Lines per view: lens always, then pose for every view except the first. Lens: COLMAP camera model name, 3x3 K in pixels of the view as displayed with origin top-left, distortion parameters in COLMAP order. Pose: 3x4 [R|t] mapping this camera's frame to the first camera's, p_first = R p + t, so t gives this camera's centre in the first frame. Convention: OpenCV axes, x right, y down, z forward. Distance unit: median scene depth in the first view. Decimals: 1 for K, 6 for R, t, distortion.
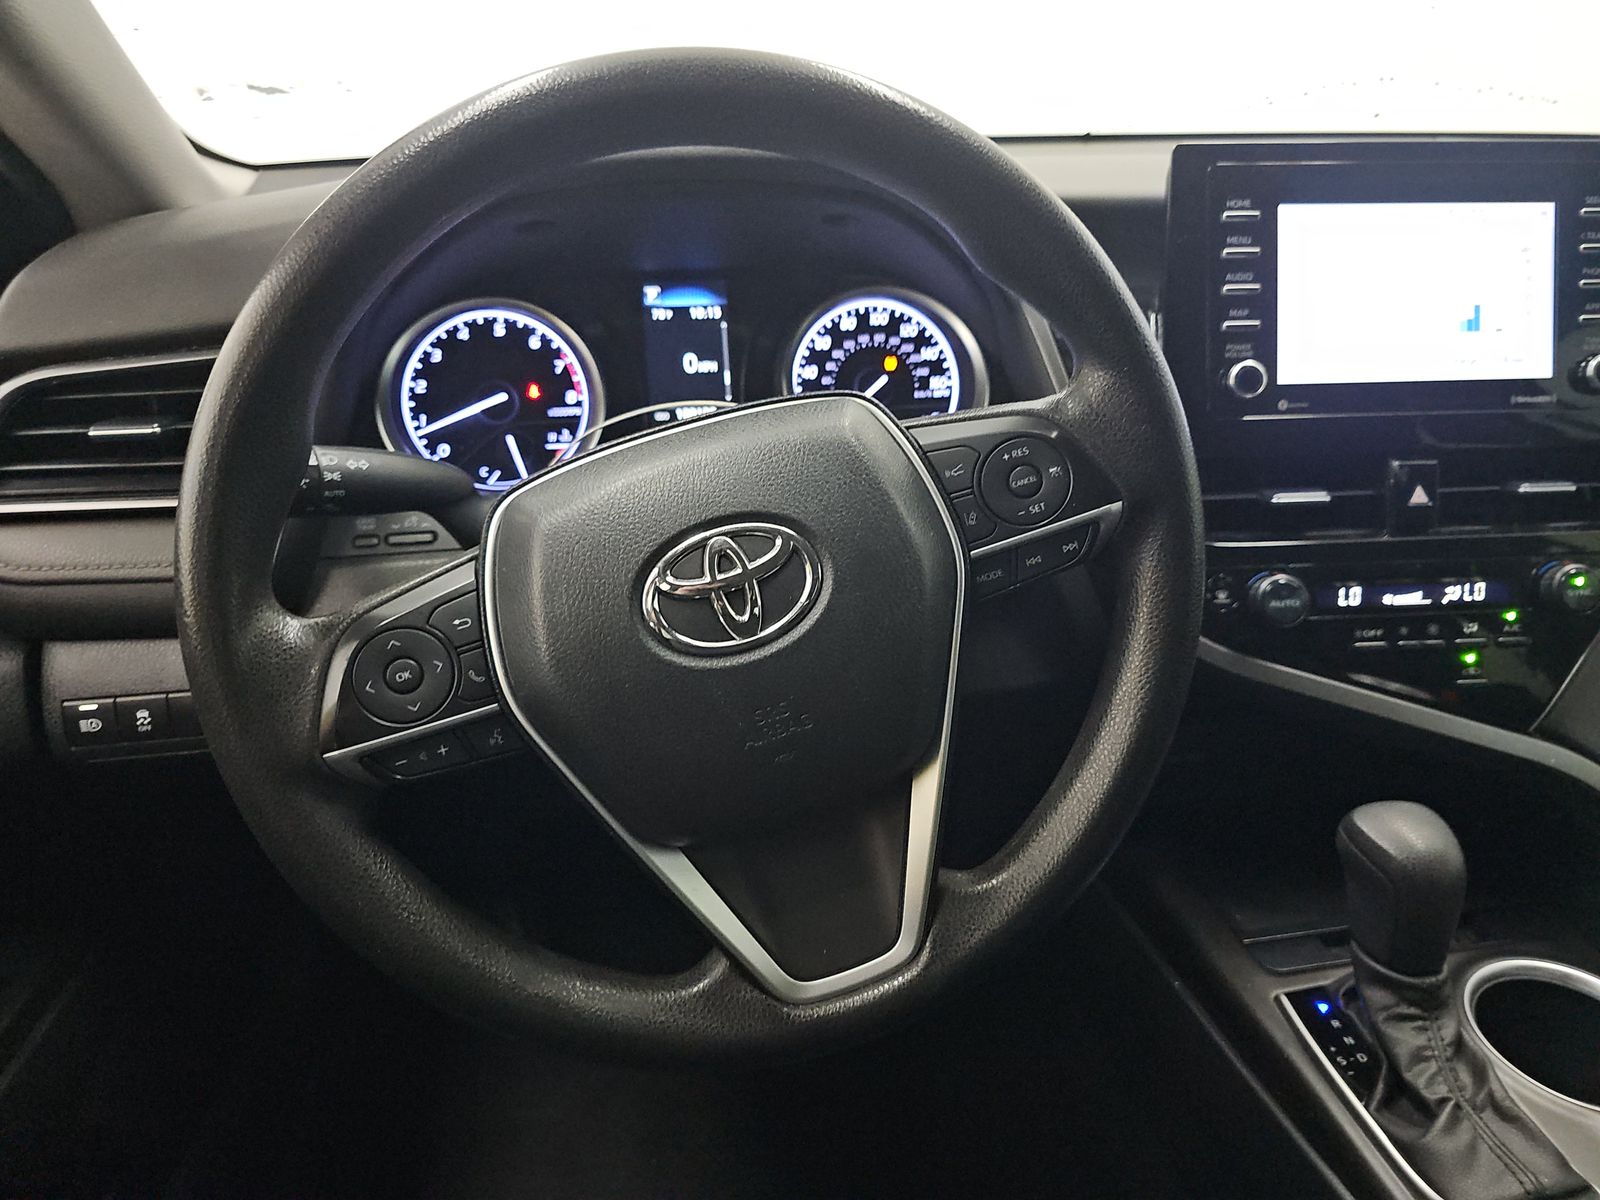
lens RADIAL K [[1099.4, 0, 802.2], [0, 1099.4, 562.4], [0, 0, 1]] dist [0.040120, -0.060898]
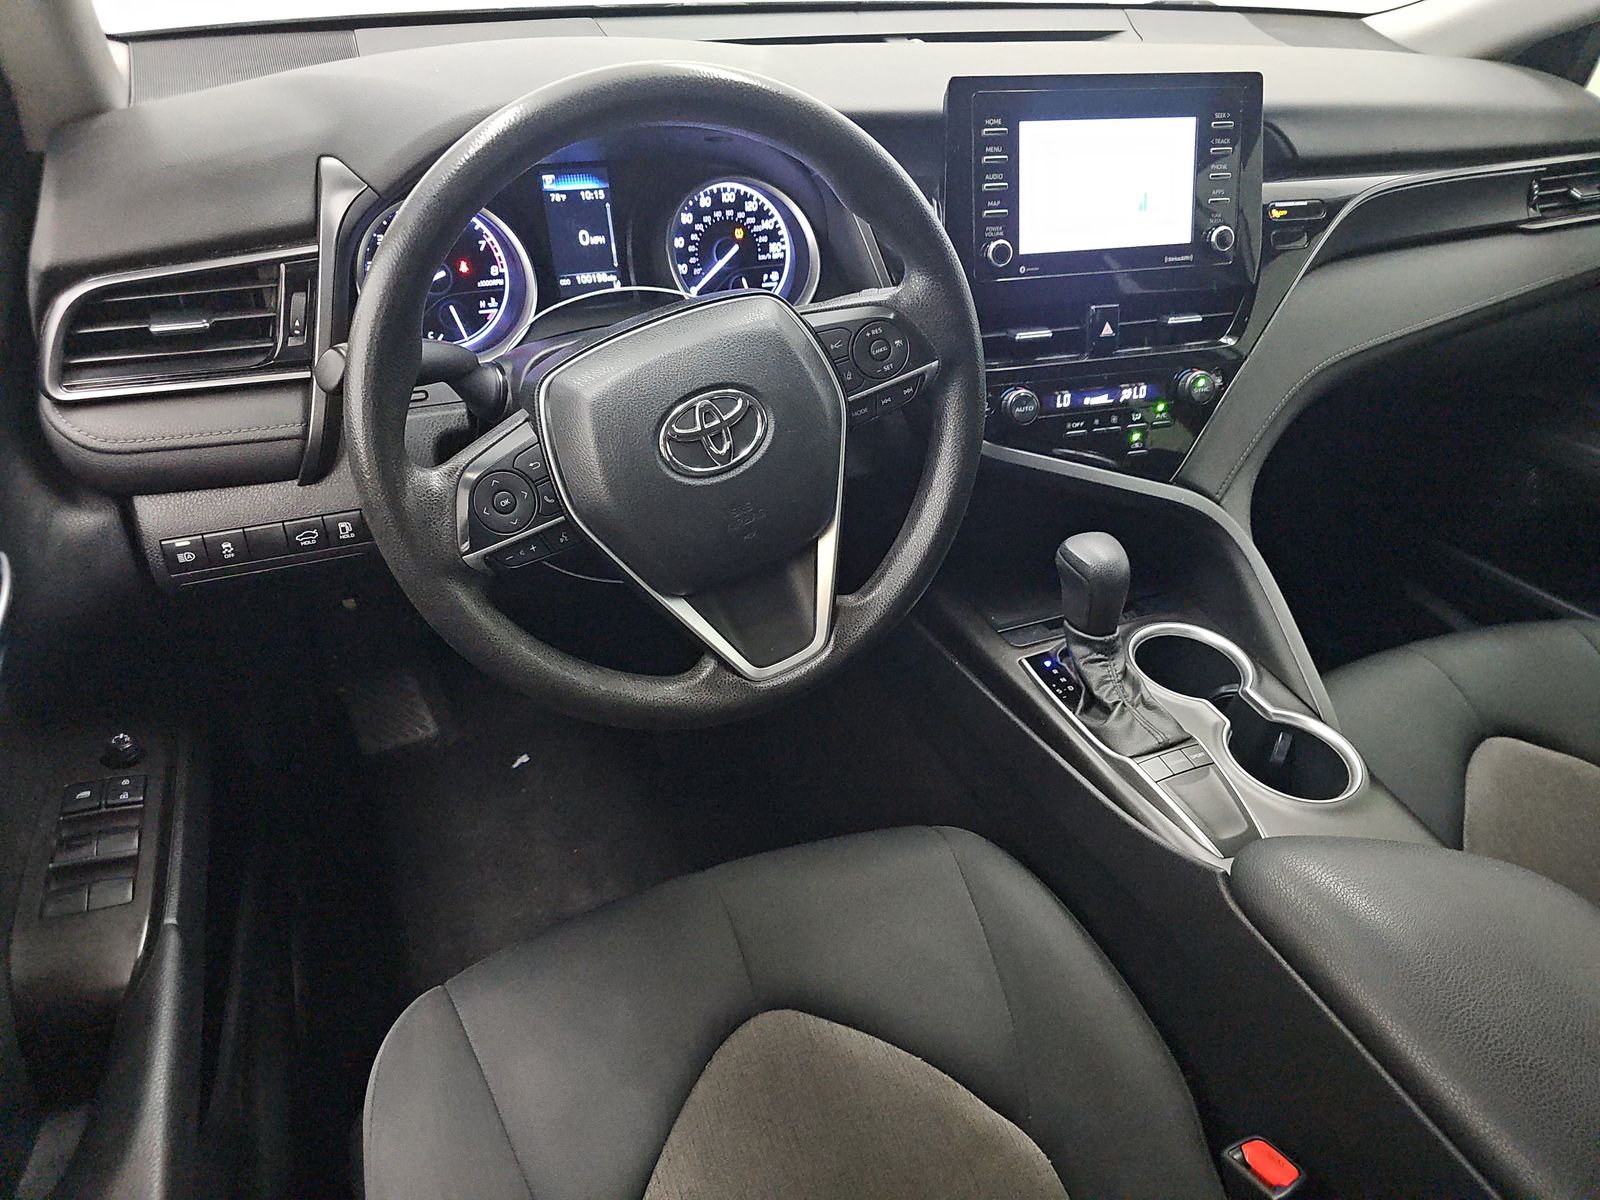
lens RADIAL K [[1099.4, 0, 802.2], [0, 1099.4, 562.4], [0, 0, 1]] dist [0.040120, -0.060898]
pose [[0.970105, -0.088781, 0.225865, -0.205532], [0.043095, 0.978912, 0.199684, -0.068452], [-0.238830, -0.183980, 0.953473, -0.379141]]
